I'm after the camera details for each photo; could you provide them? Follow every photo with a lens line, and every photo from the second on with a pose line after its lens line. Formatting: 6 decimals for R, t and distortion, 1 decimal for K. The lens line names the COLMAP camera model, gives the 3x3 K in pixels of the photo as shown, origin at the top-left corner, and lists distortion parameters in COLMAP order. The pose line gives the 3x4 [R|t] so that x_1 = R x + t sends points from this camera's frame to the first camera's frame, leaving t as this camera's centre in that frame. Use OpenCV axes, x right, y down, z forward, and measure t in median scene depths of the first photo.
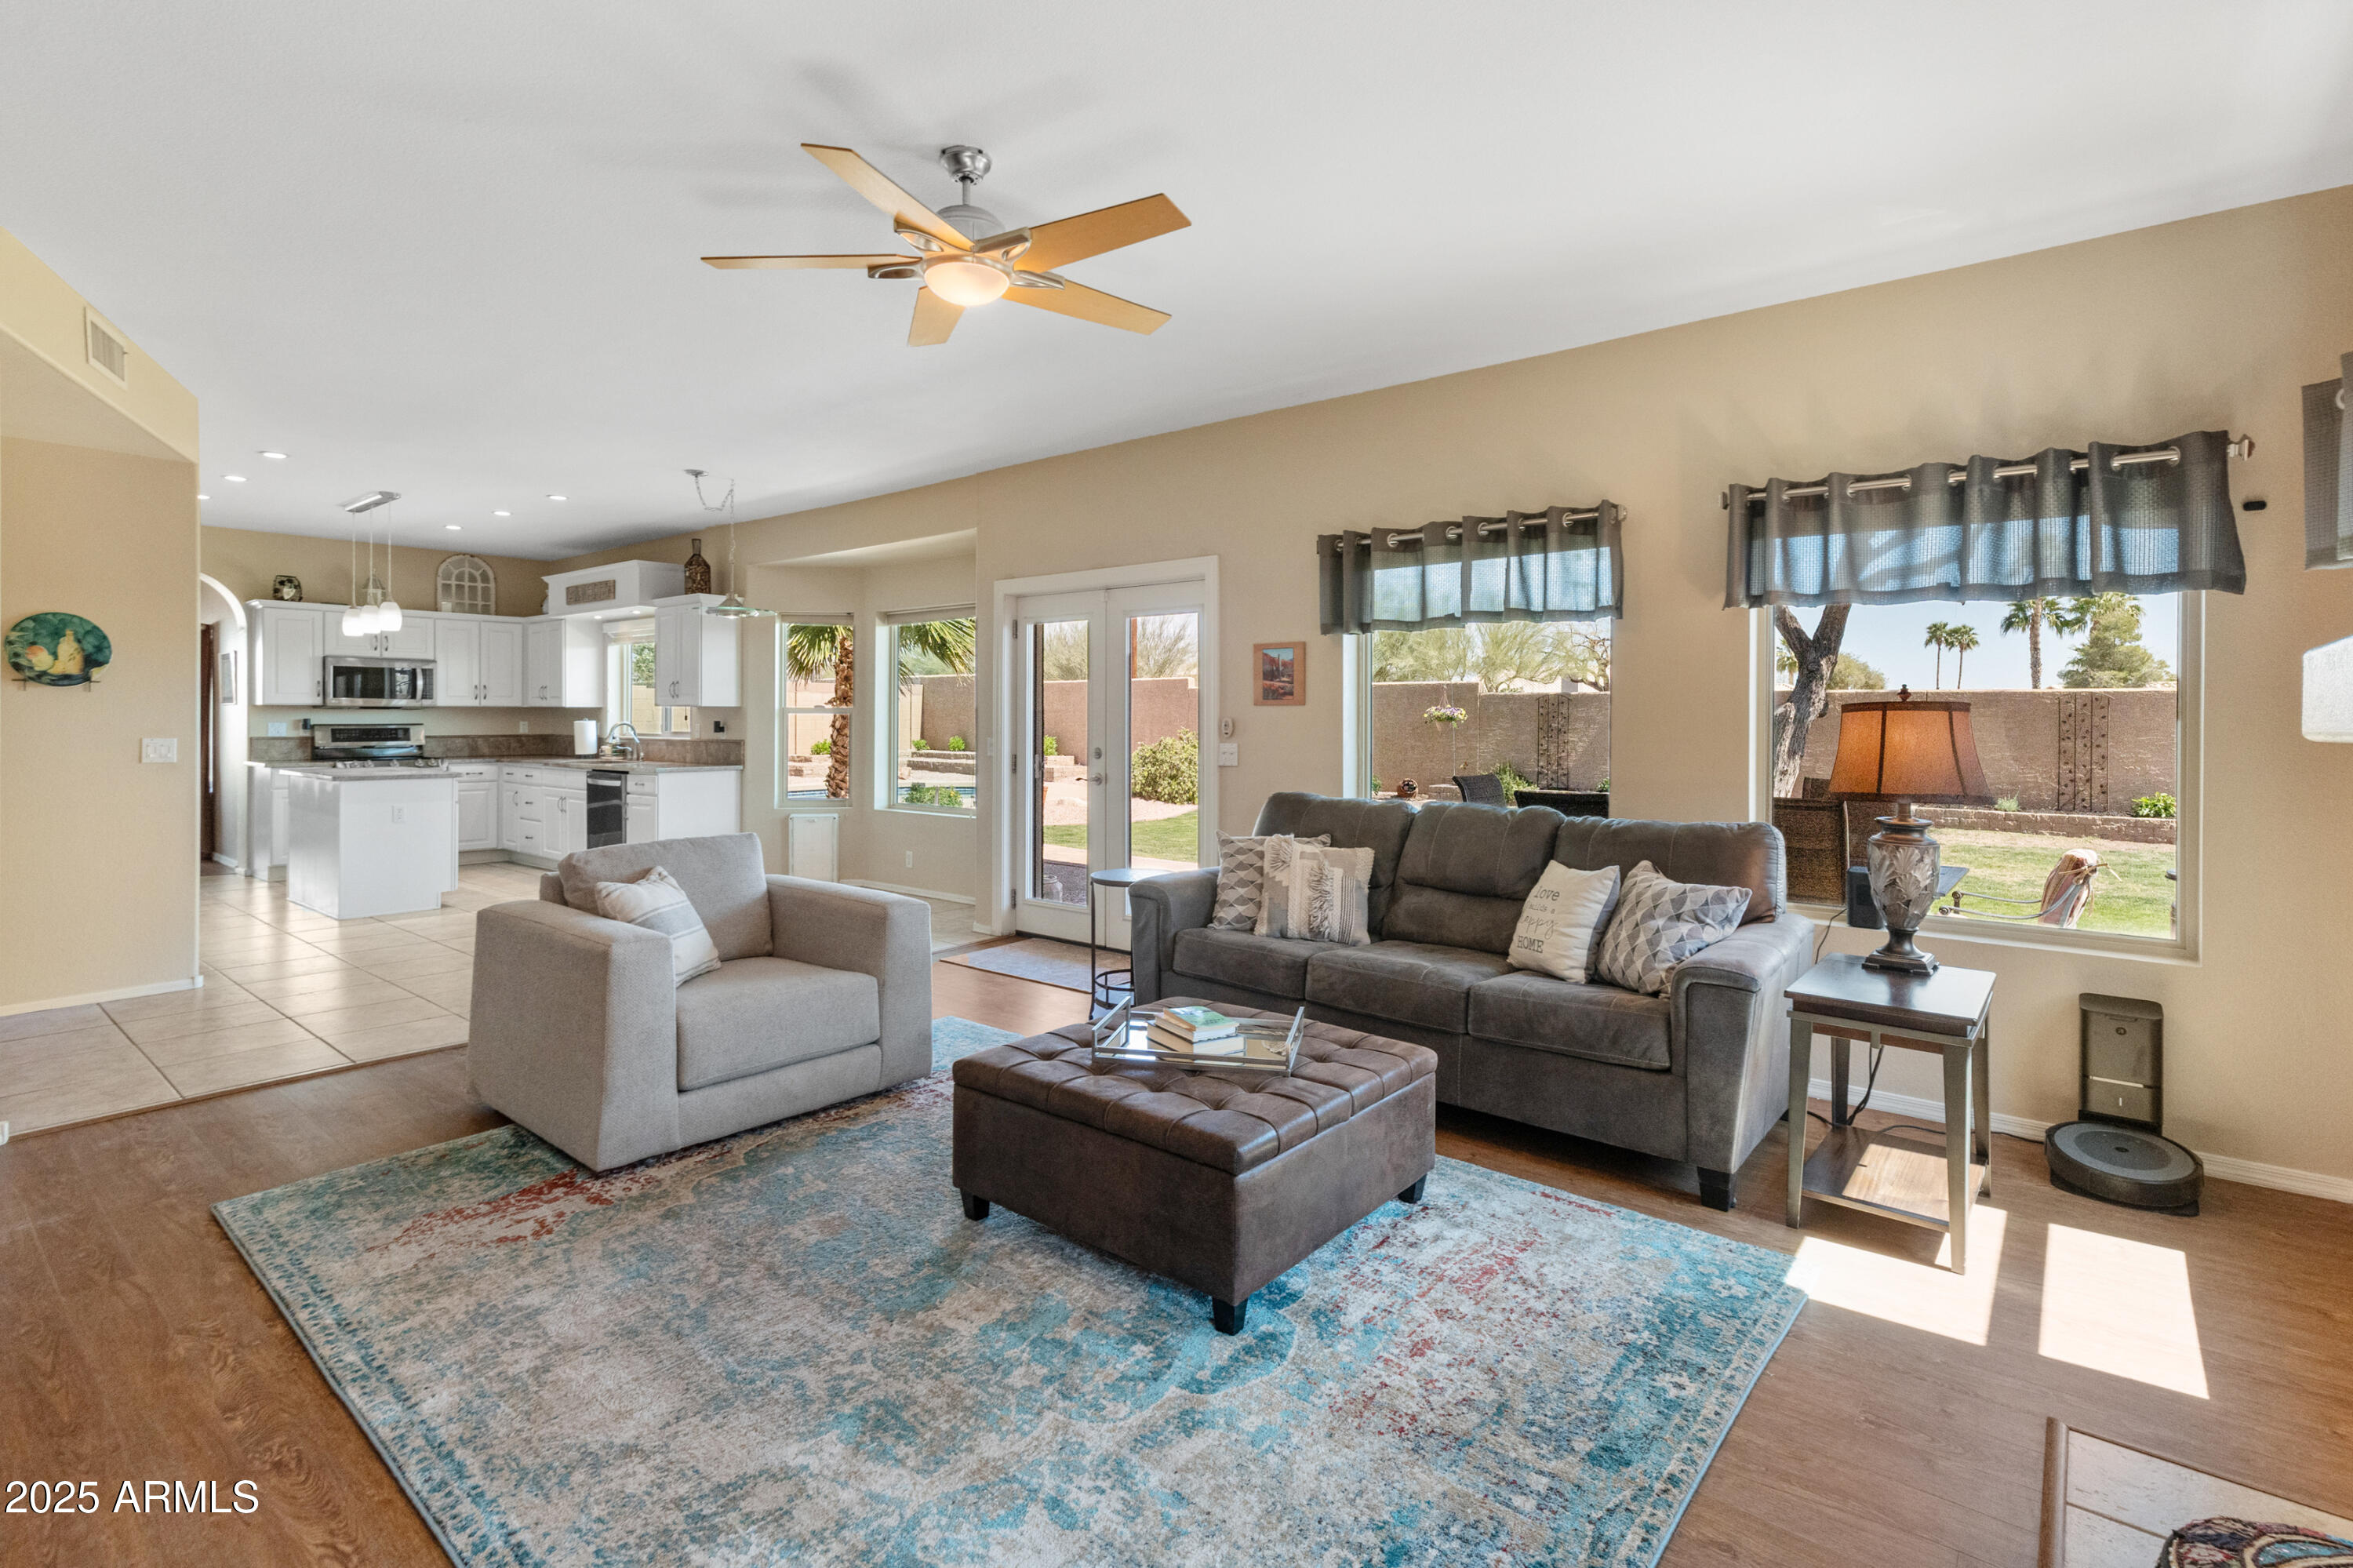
lens RADIAL K [[1103.2, 0, 1188.7], [0, 1103.2, 709.2], [0, 0, 1]] dist [0.002210, 0.000054]
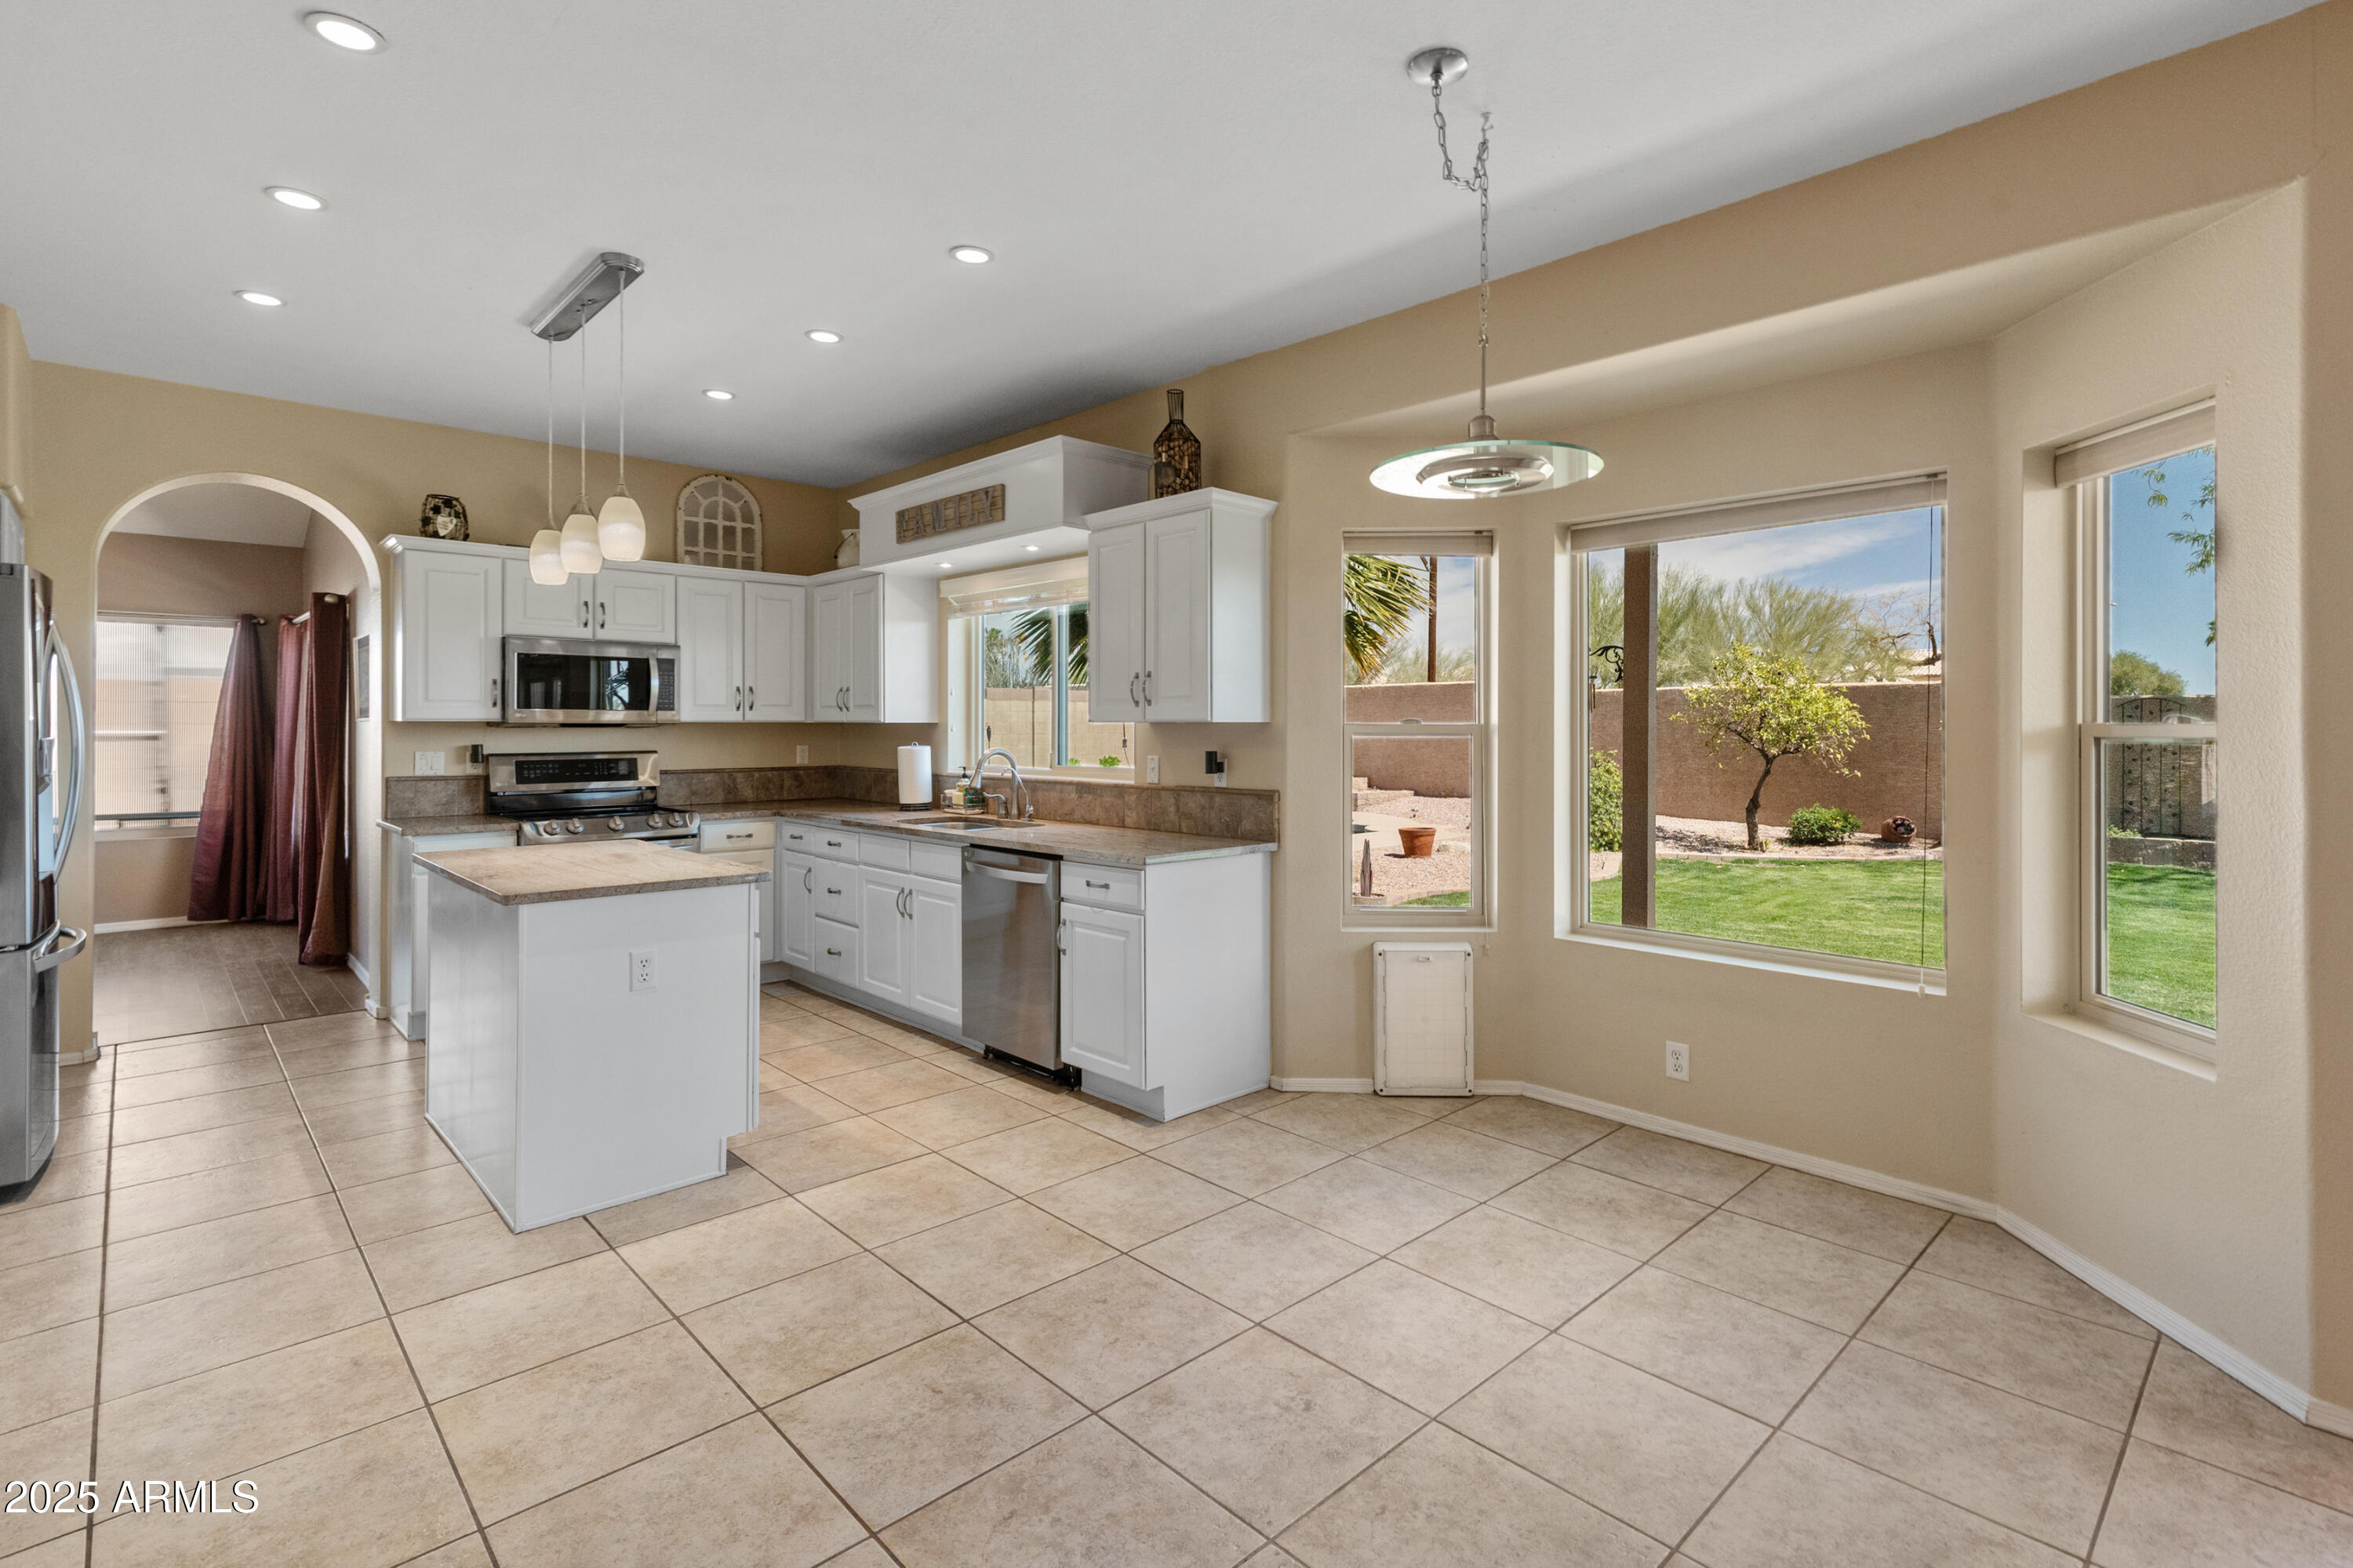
lens RADIAL K [[1103.2, 0, 1188.7], [0, 1103.2, 709.2], [0, 0, 1]] dist [0.002210, 0.000054]
pose [[0.992152, -0.004414, -0.124961, -0.342759], [0.003317, 0.999954, -0.008986, -0.003545], [0.124995, 0.008501, 0.992121, 0.455320]]
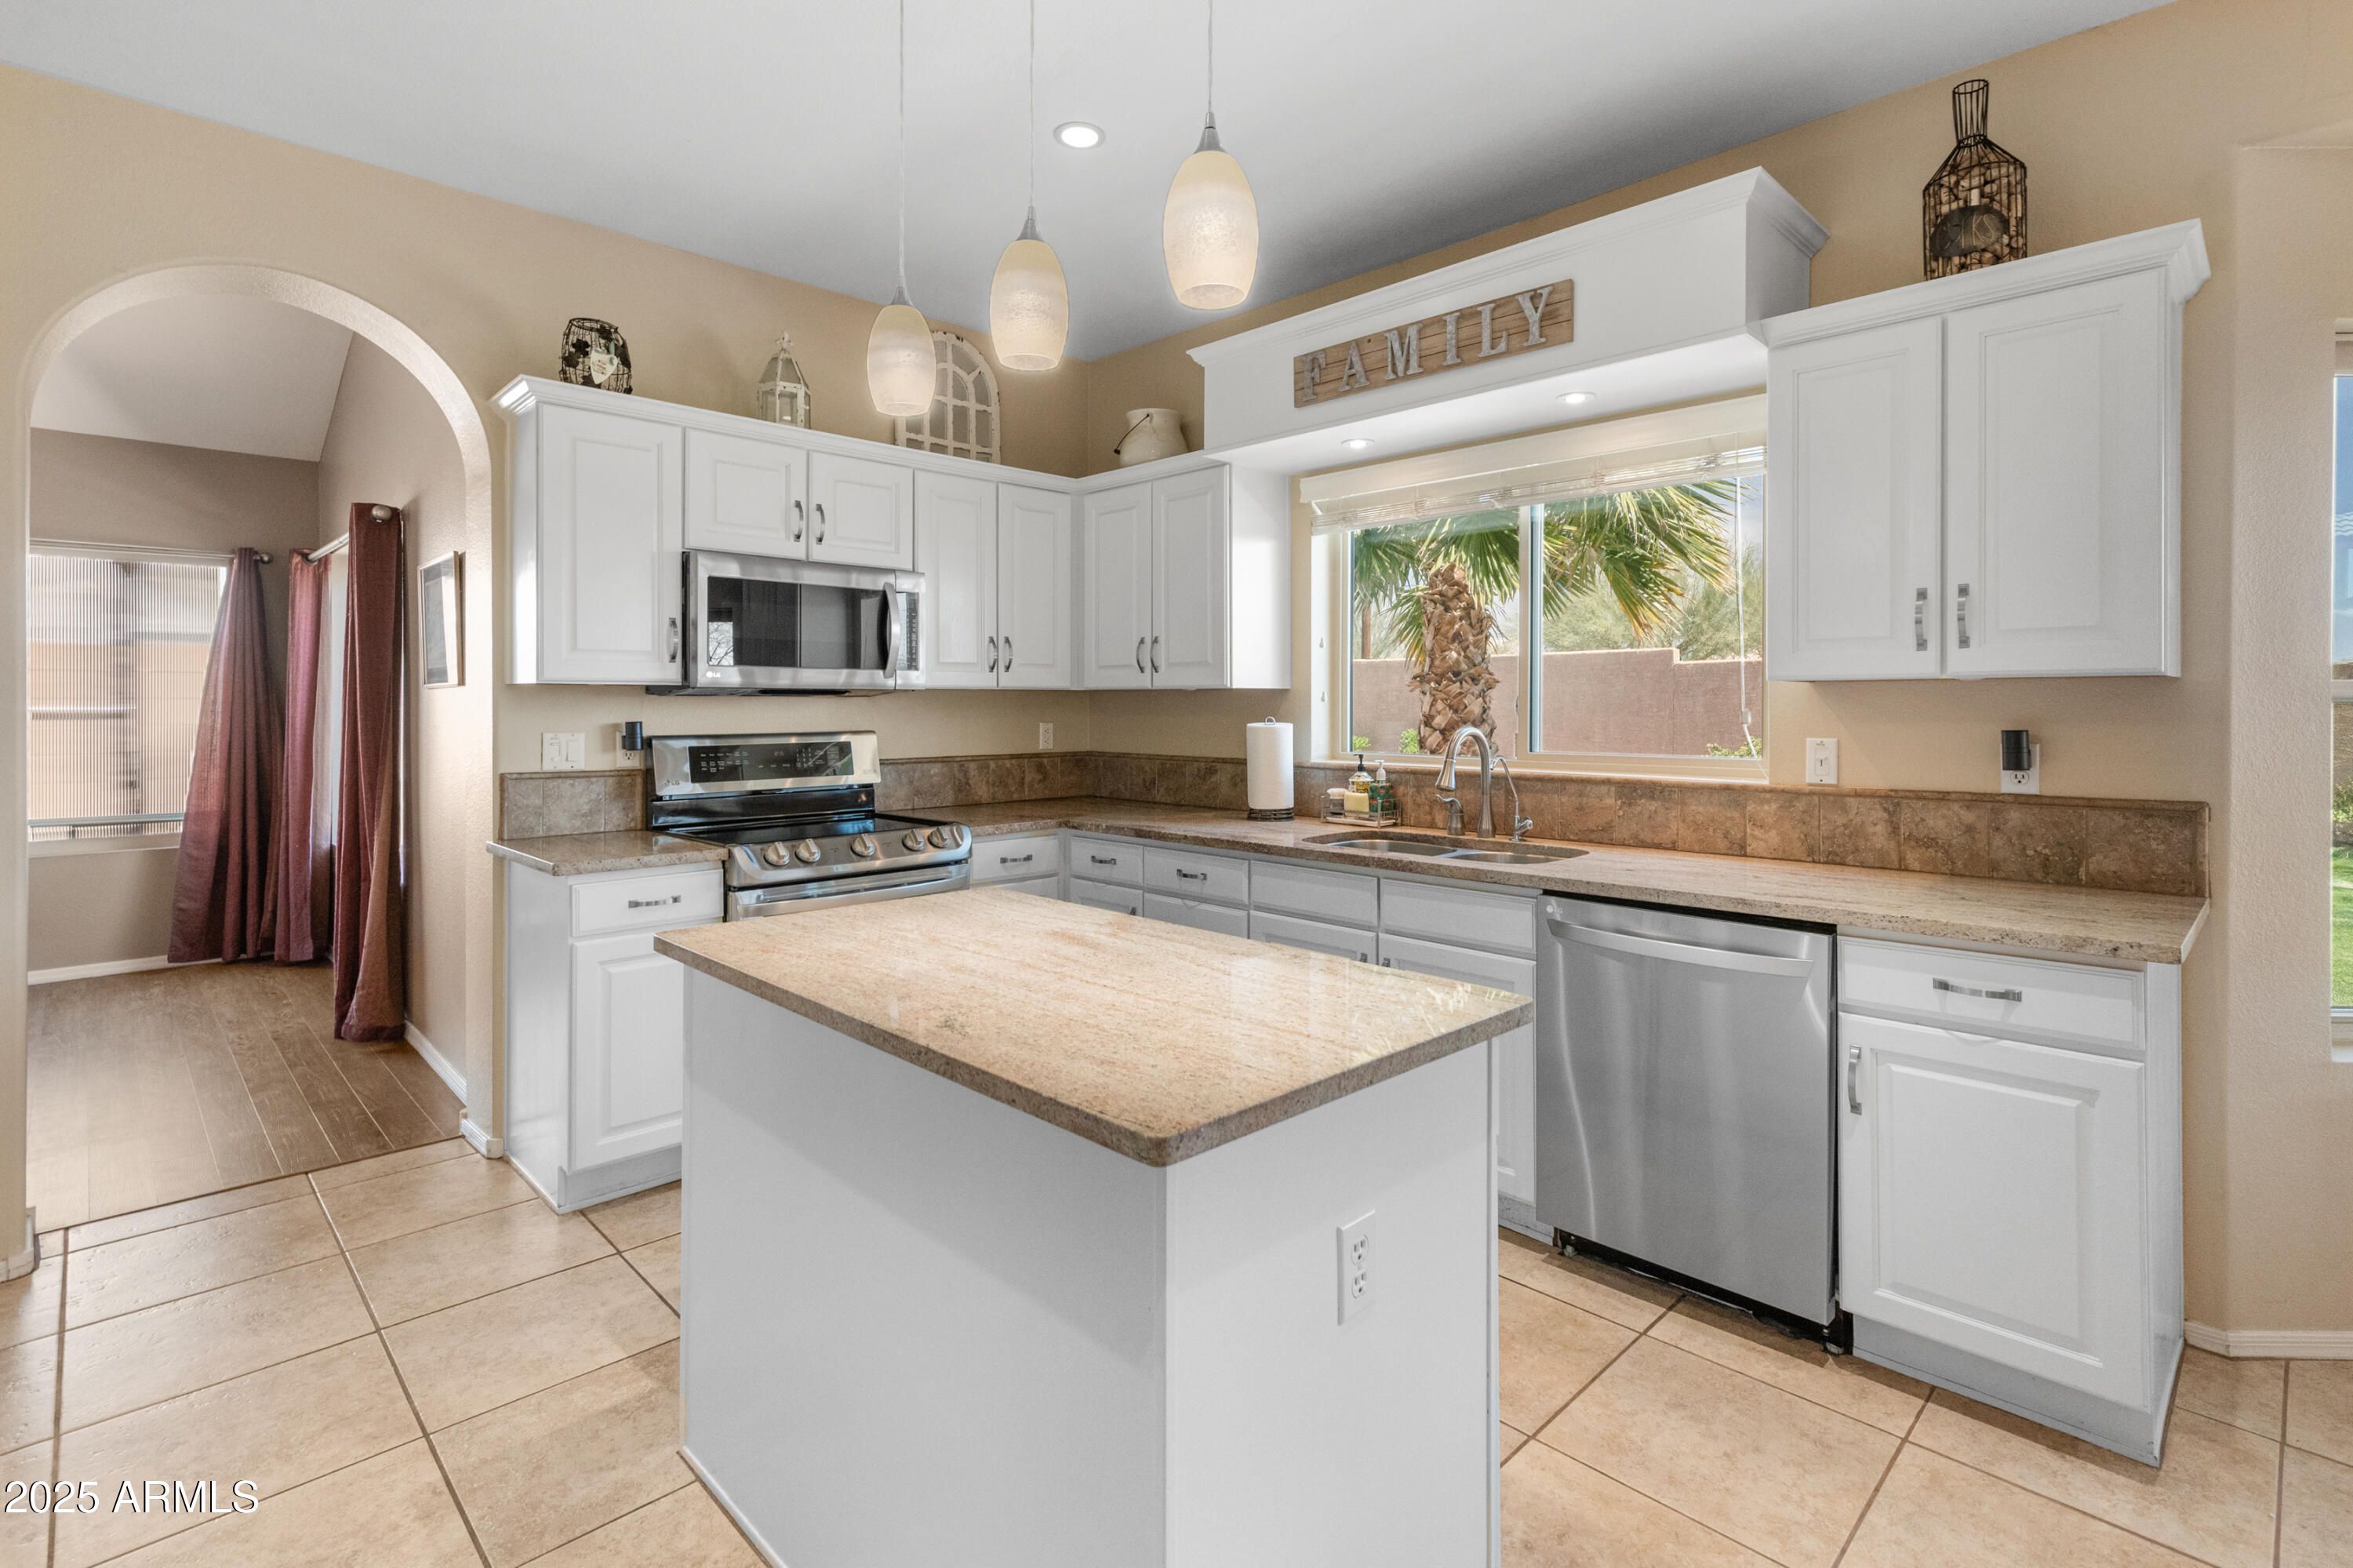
lens RADIAL K [[1105.9, 0, 1171.1], [0, 1105.9, 693.9], [0, 0, 1]] dist [0.007569, -0.001394]
pose [[0.993219, -0.005357, -0.116131, -0.558765], [0.005028, 0.999982, -0.003124, 0.001081], [0.116146, 0.002519, 0.993229, 0.630340]]
